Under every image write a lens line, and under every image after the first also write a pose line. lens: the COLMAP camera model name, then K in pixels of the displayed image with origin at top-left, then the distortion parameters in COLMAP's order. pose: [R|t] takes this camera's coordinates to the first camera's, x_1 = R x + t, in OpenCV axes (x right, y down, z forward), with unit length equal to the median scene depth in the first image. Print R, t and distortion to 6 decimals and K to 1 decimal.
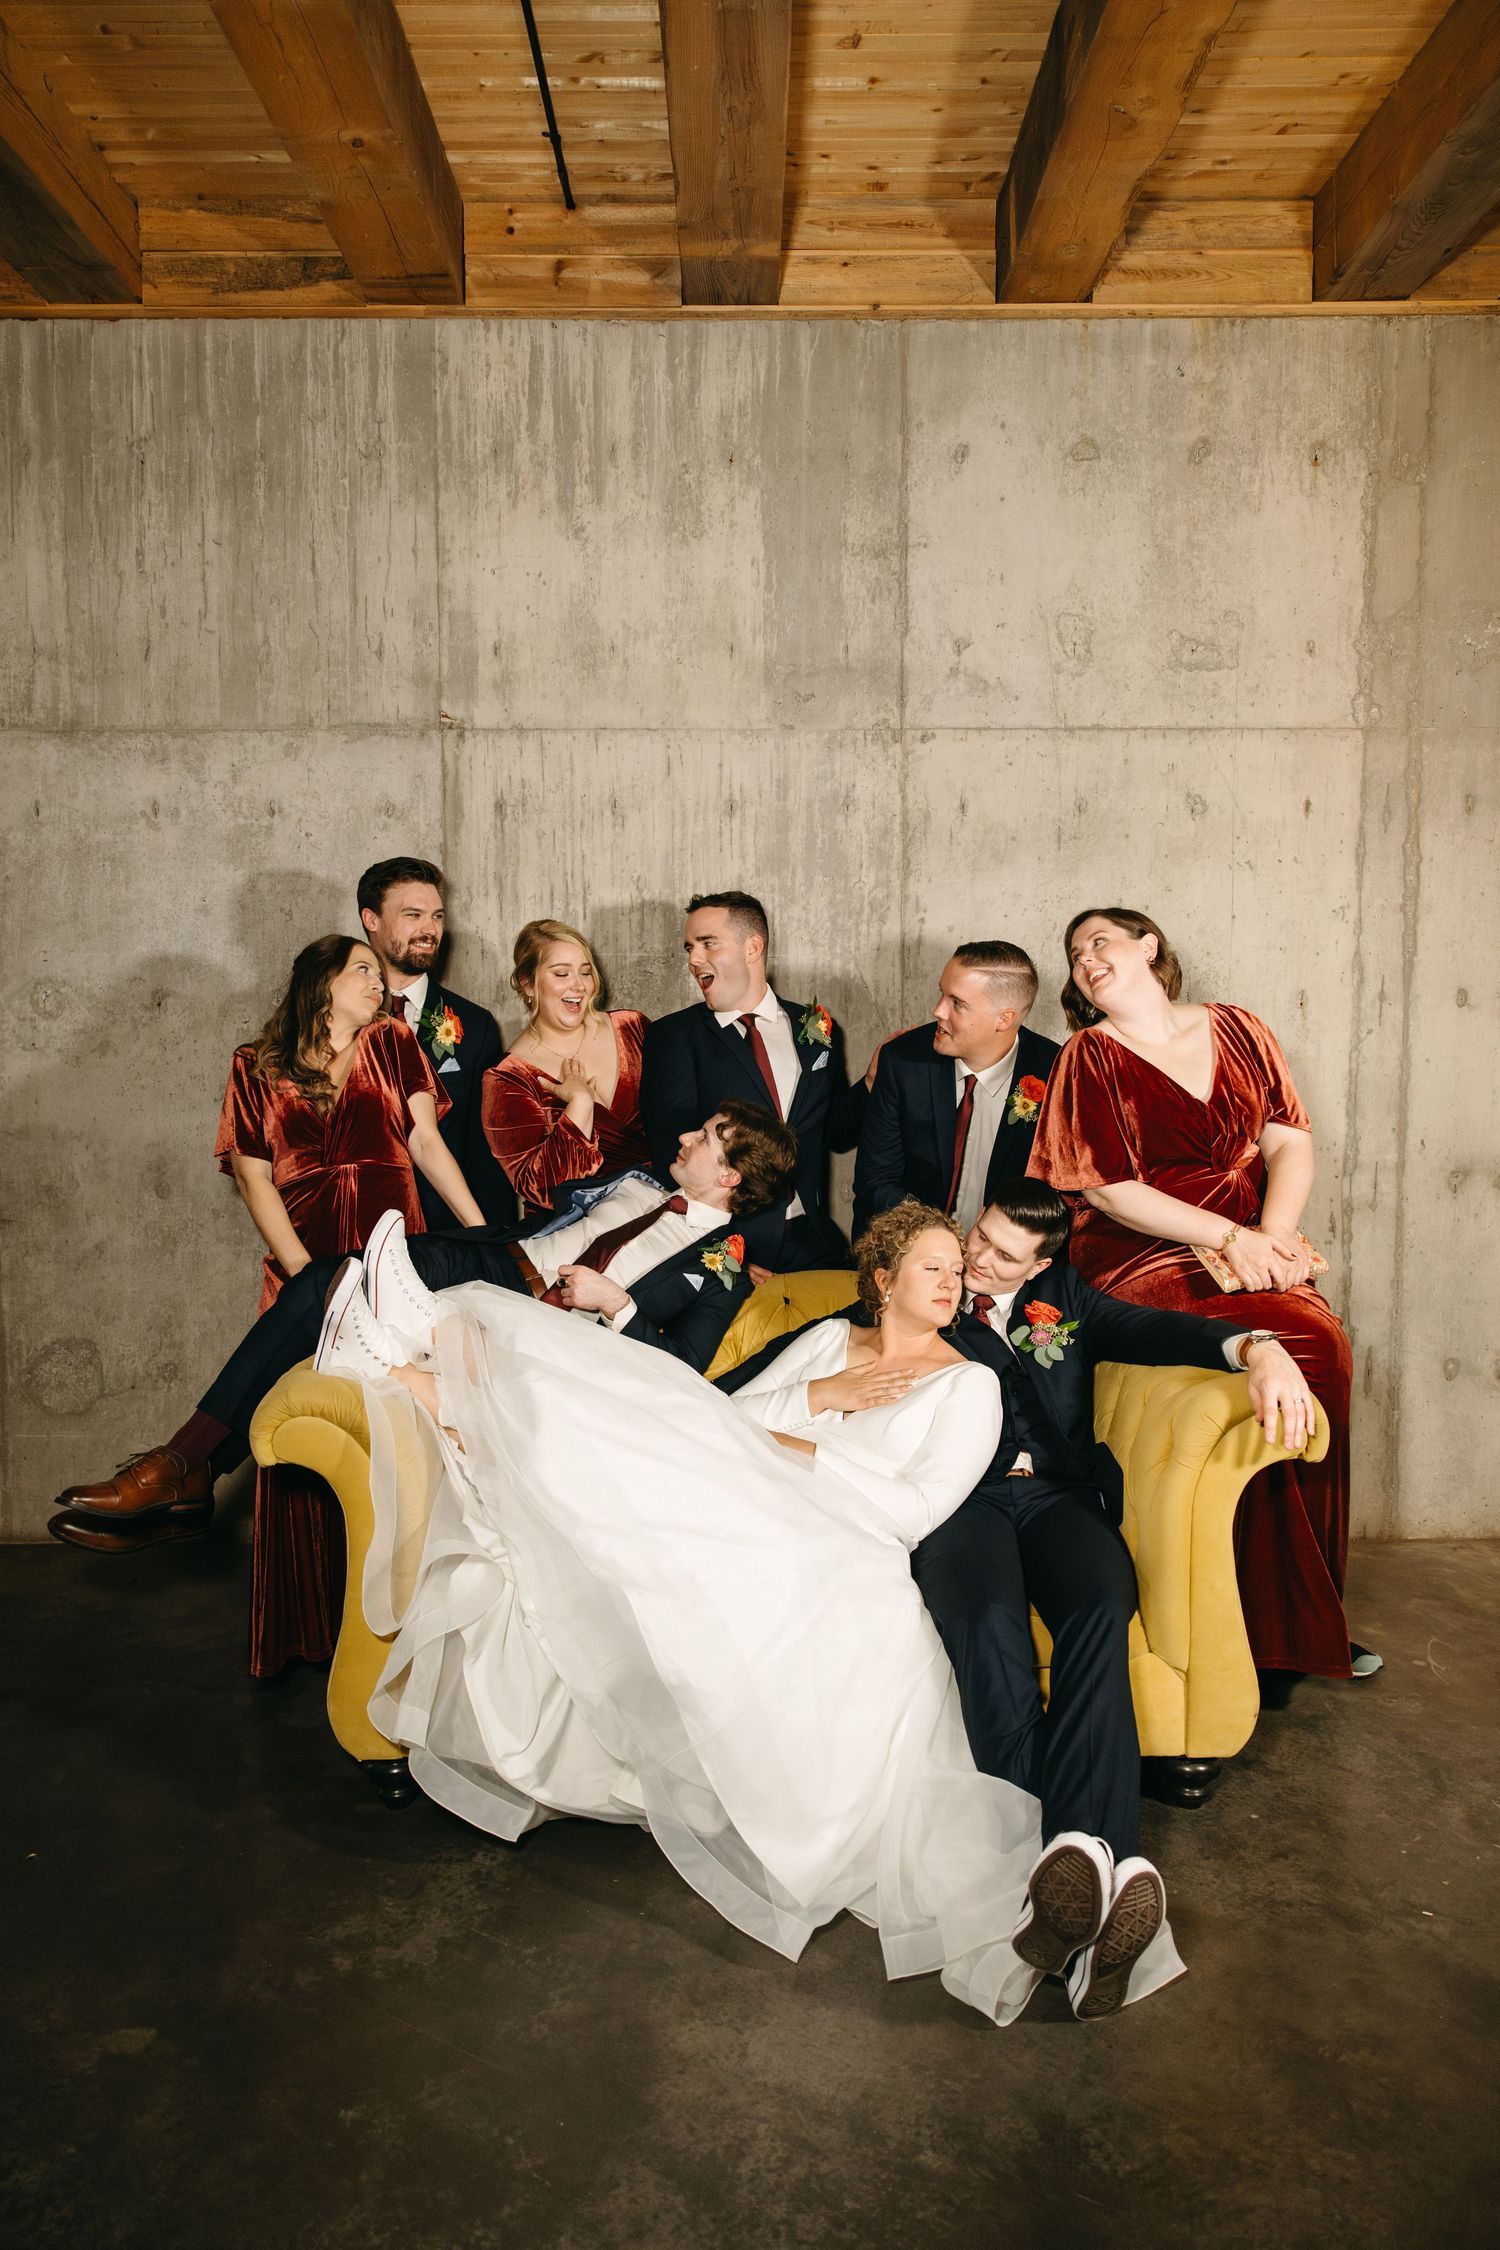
lens RADIAL K [[1443.5, 0, 741.3], [0, 1443.5, 1138.9], [0, 0, 1]] dist [-0.004508, 0.004946]
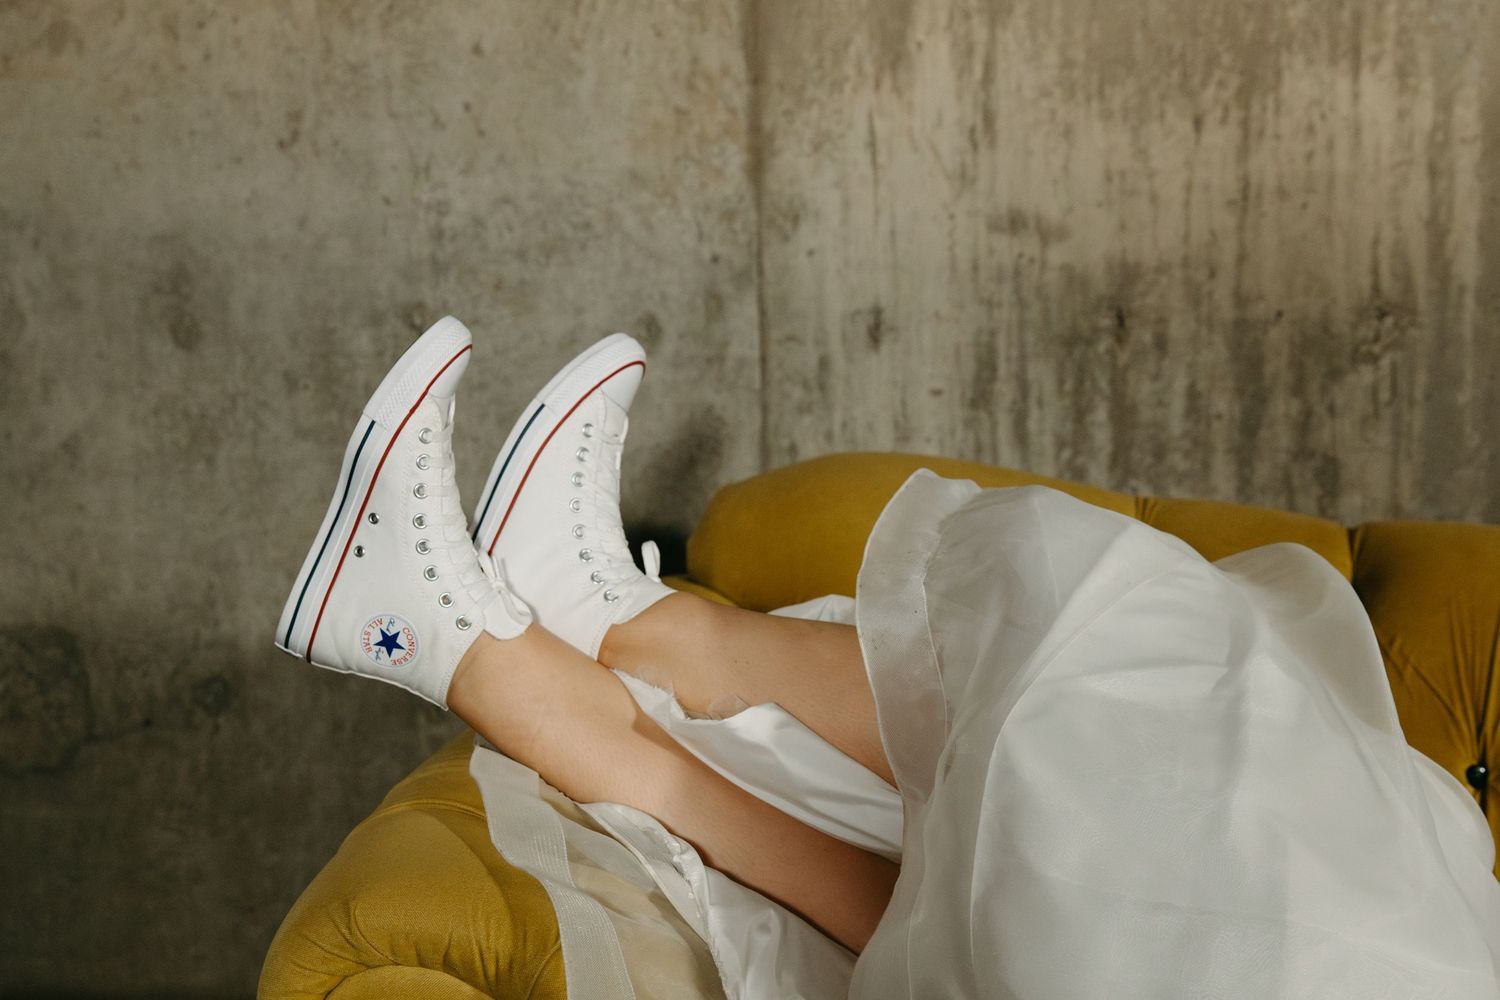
lens RADIAL K [[2101.2, 0, 844.4], [0, 2101.2, 500.1], [0, 0, 1]] dist [0.009184, -0.020778]
pose [[0.989165, 0.012830, -0.146246, -0.076269], [0.004052, 0.993409, 0.114552, 0.011638], [0.146752, -0.113904, 0.982593, 0.331749]]
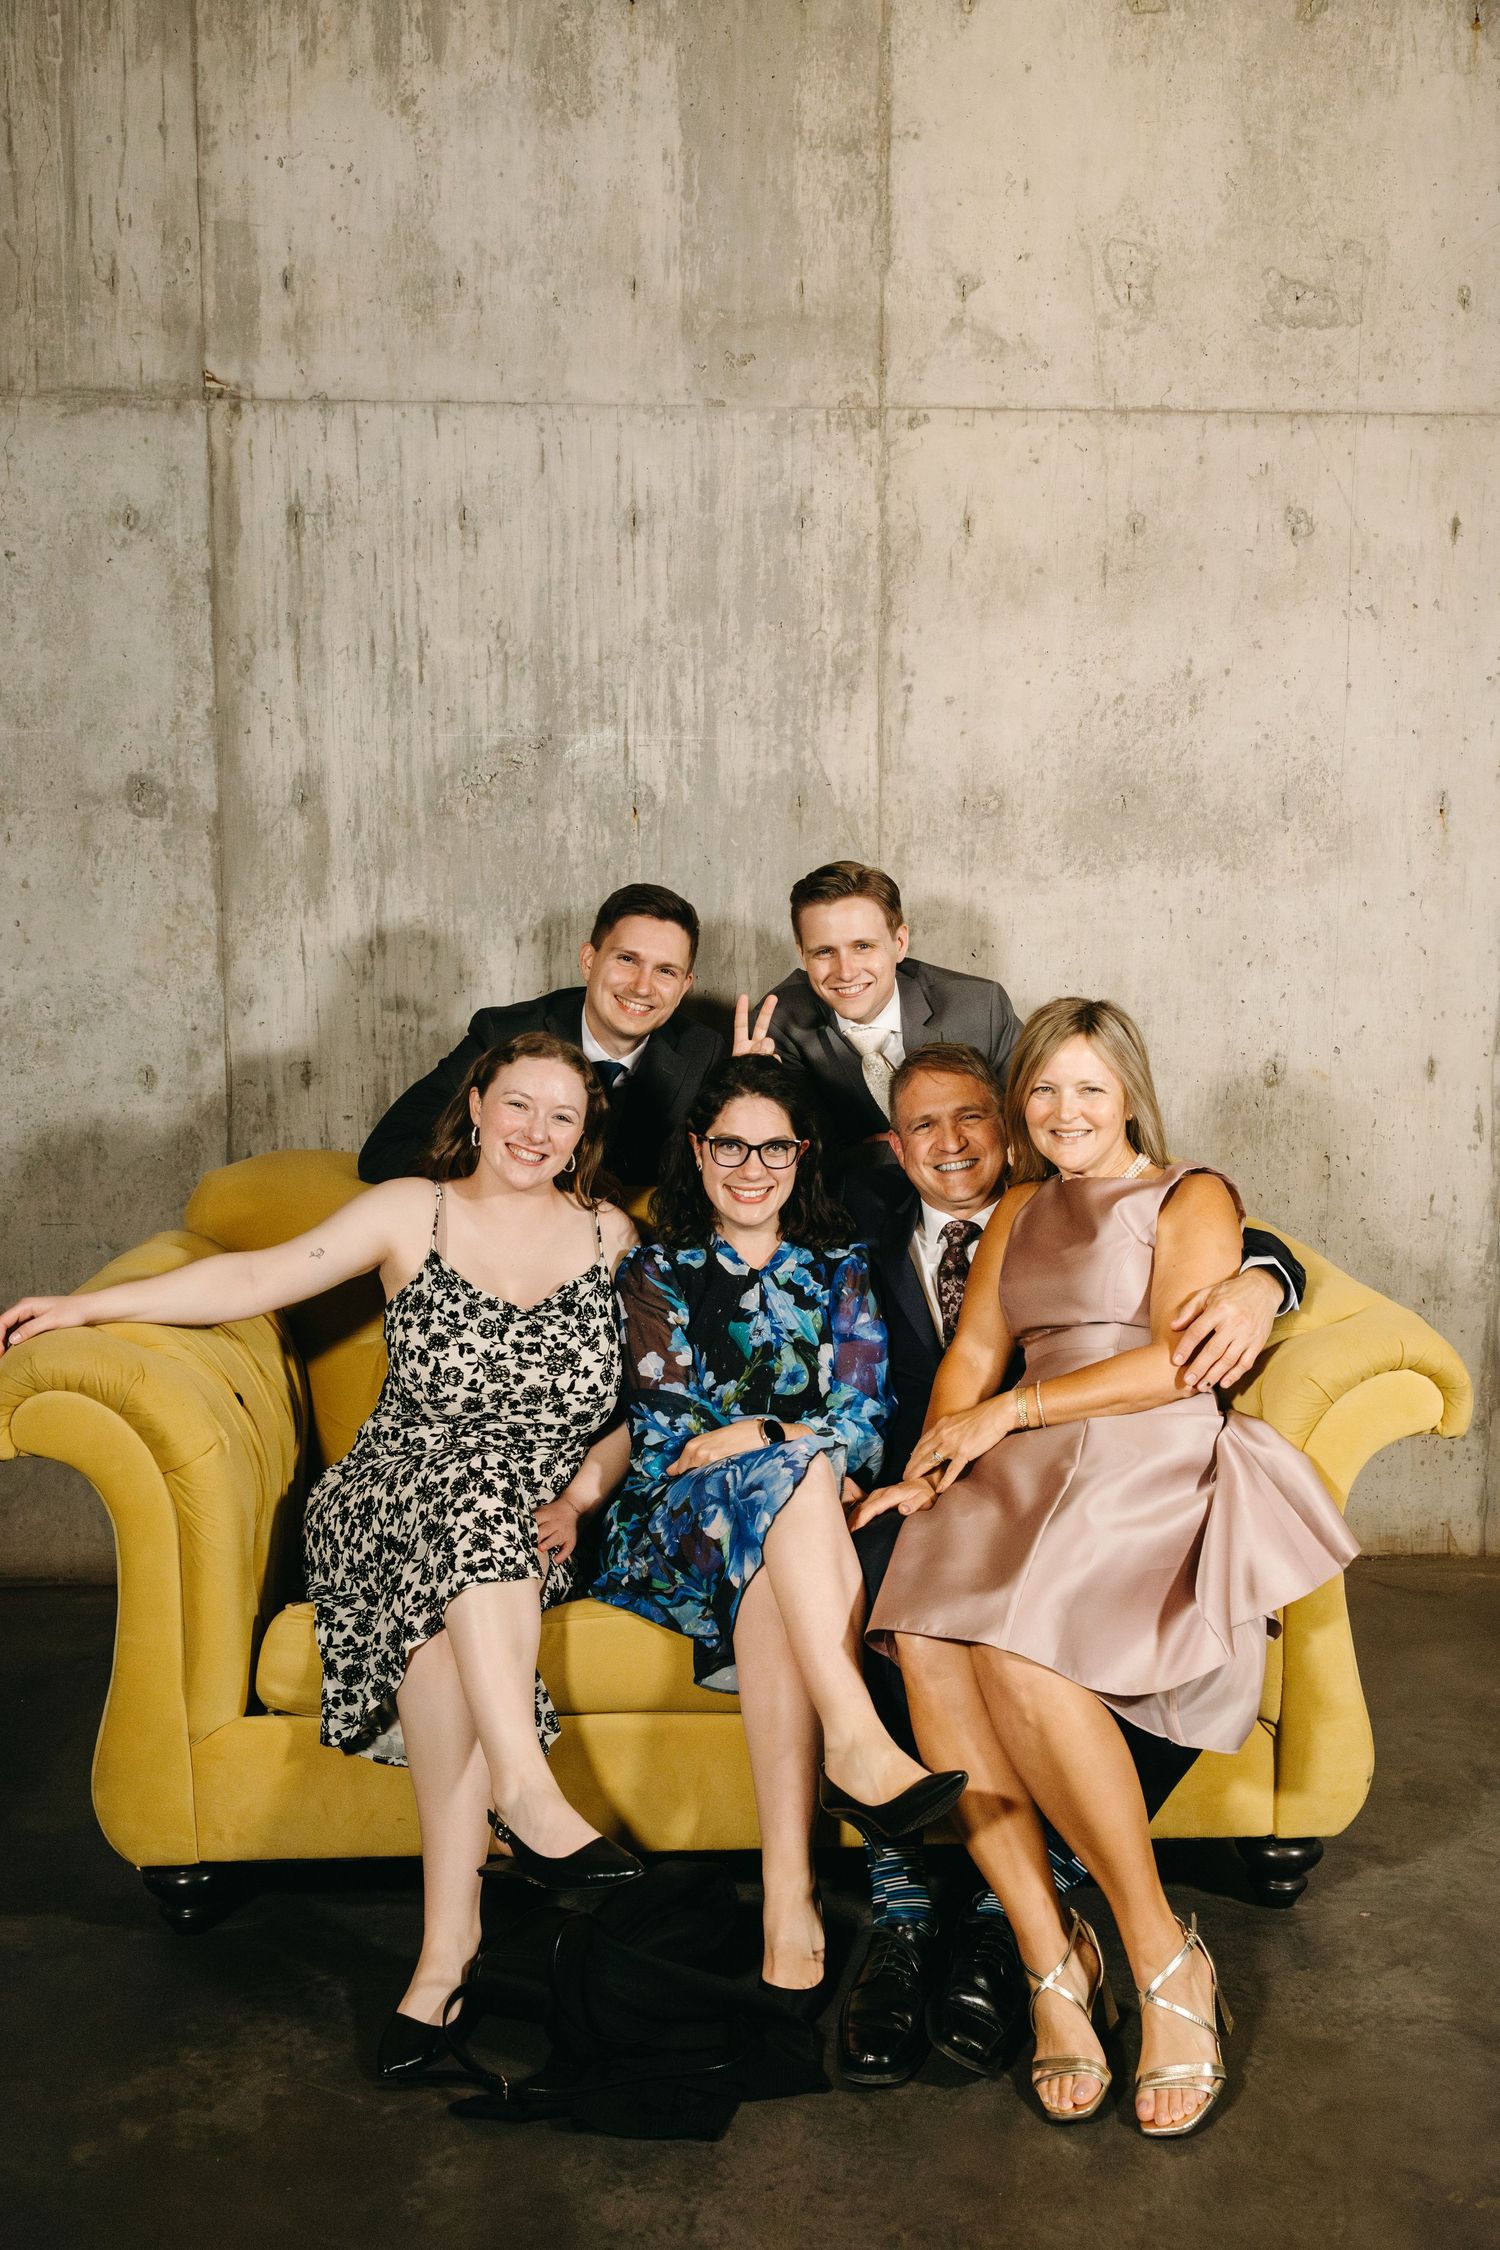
lens RADIAL K [[2142.0, 0, 727.2], [0, 2142.0, 1132.5], [0, 0, 1]] dist [0.007310, -0.004763]
pose [[0.998522, -0.004440, 0.054170, -0.019325], [0.001386, 0.998414, 0.056280, 0.004337], [-0.054334, -0.056121, 0.996944, -0.038357]]
